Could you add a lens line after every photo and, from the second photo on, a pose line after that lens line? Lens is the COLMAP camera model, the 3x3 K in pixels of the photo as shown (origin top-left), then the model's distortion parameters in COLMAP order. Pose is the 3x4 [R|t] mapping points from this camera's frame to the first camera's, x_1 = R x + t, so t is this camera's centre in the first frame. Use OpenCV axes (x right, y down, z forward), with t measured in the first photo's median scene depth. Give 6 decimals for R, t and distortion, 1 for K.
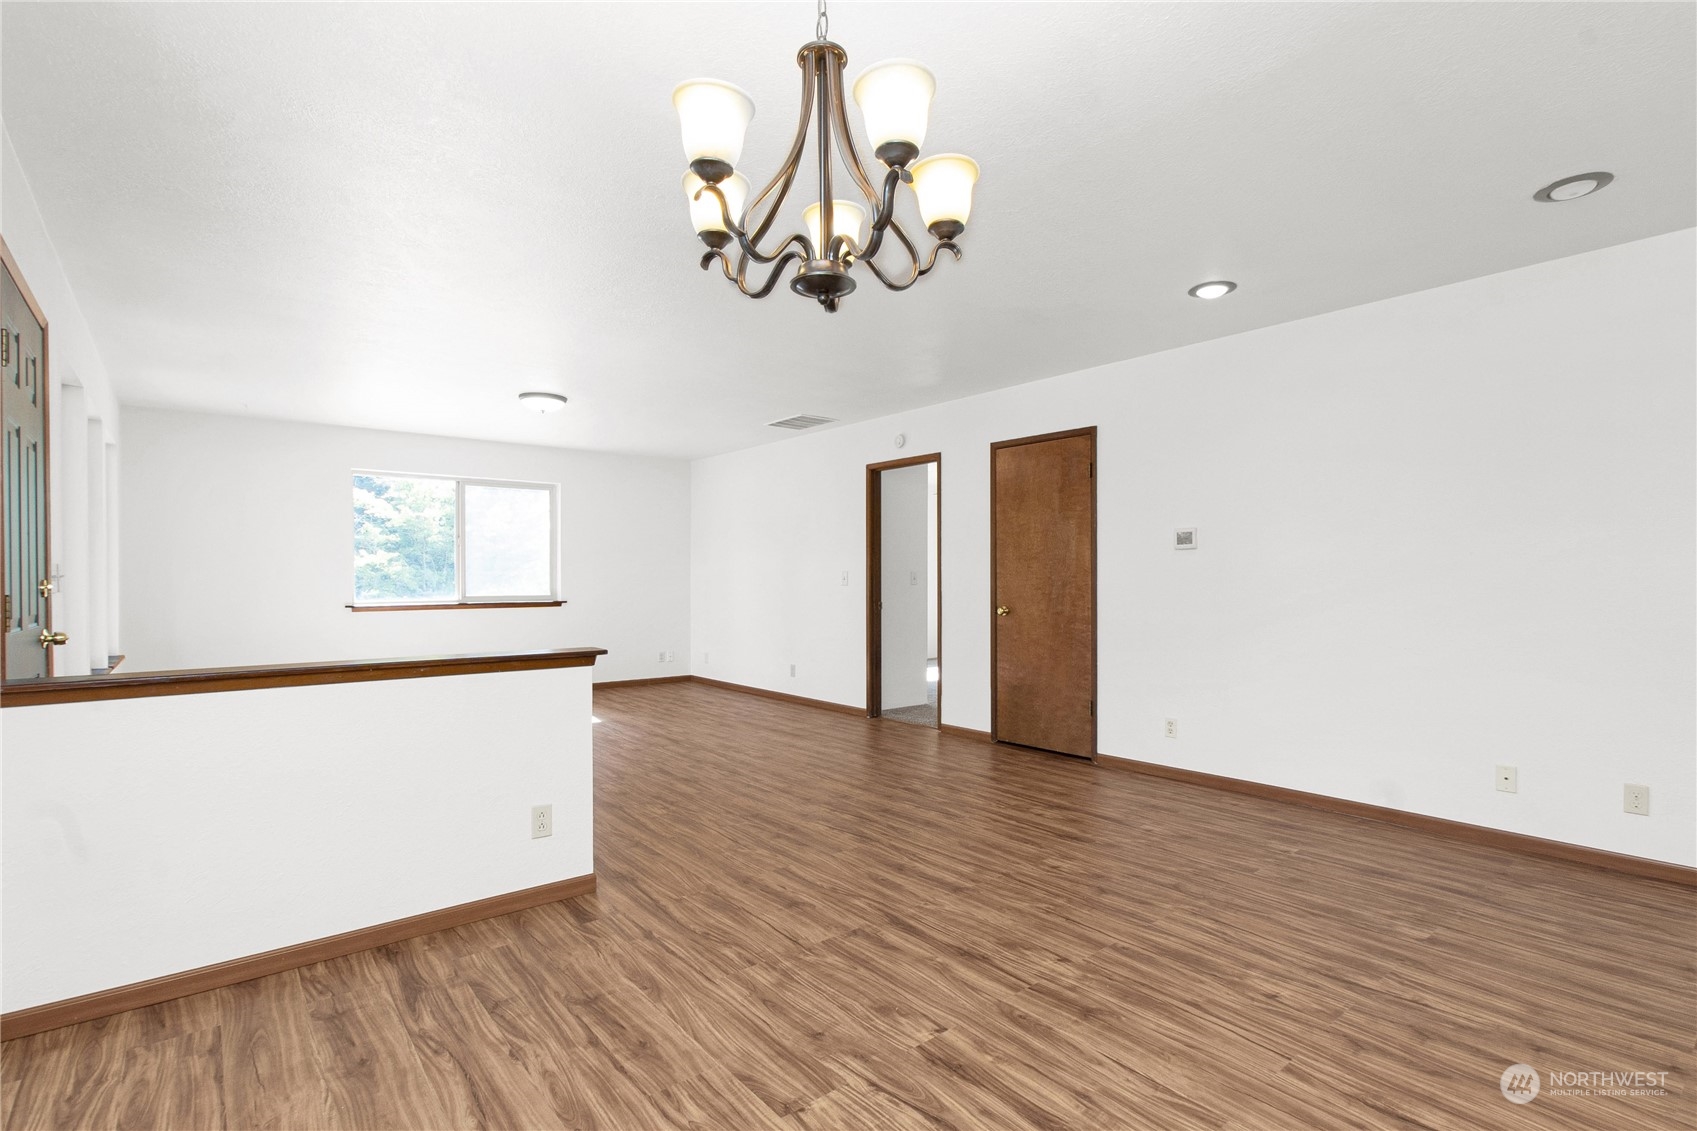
lens RADIAL K [[806.8, 0, 867.9], [0, 806.8, 595.6], [0, 0, 1]] dist [-0.005643, 0.003939]
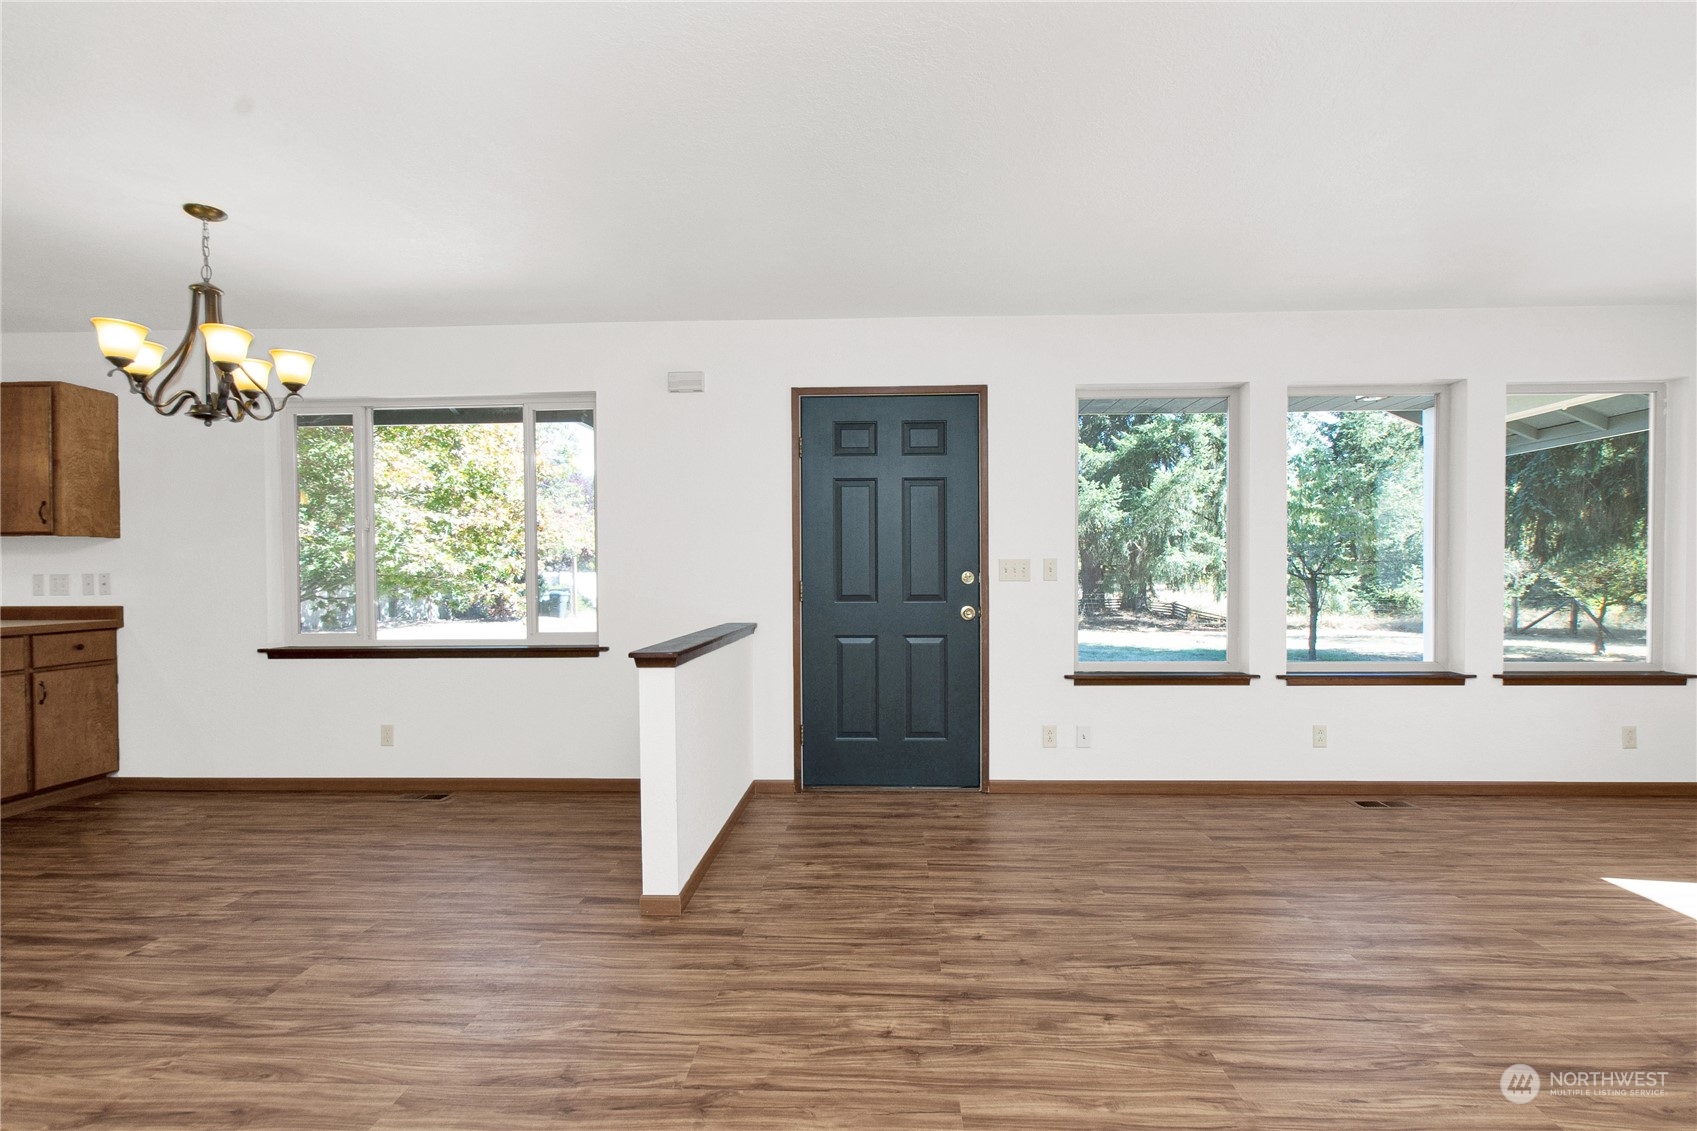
lens RADIAL K [[806.8, 0, 858.7], [0, 806.8, 586.9], [0, 0, 1]] dist [-0.005643, 0.003939]
pose [[-0.674582, 0.018111, -0.737978, 0.172158], [-0.008185, 0.999454, 0.032010, -0.039009], [0.738155, 0.027633, -0.674065, 1.879400]]
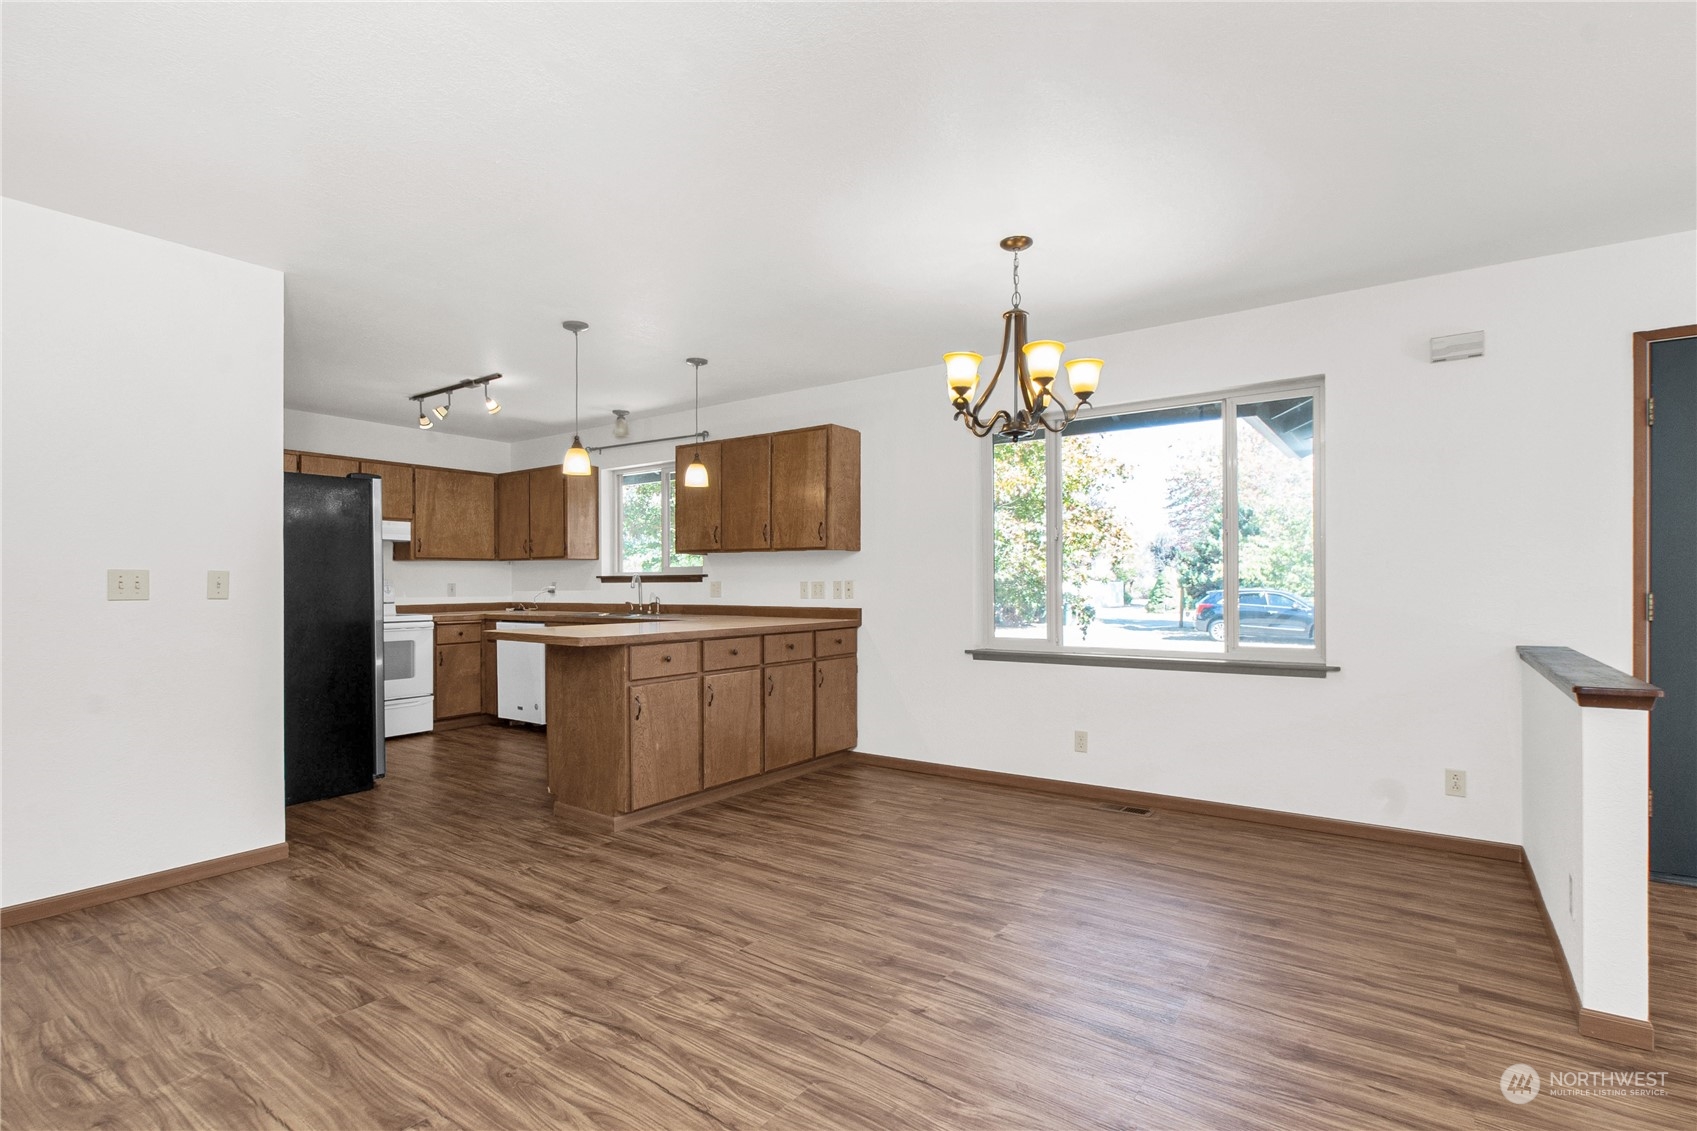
lens RADIAL K [[806.8, 0, 863.1], [0, 806.8, 585.0], [0, 0, 1]] dist [-0.005643, 0.003939]
pose [[-0.966708, 0.004961, -0.255836, 0.453284], [-0.000627, 0.999763, 0.021758, -0.034563], [0.255883, 0.021194, -0.966475, 1.576731]]
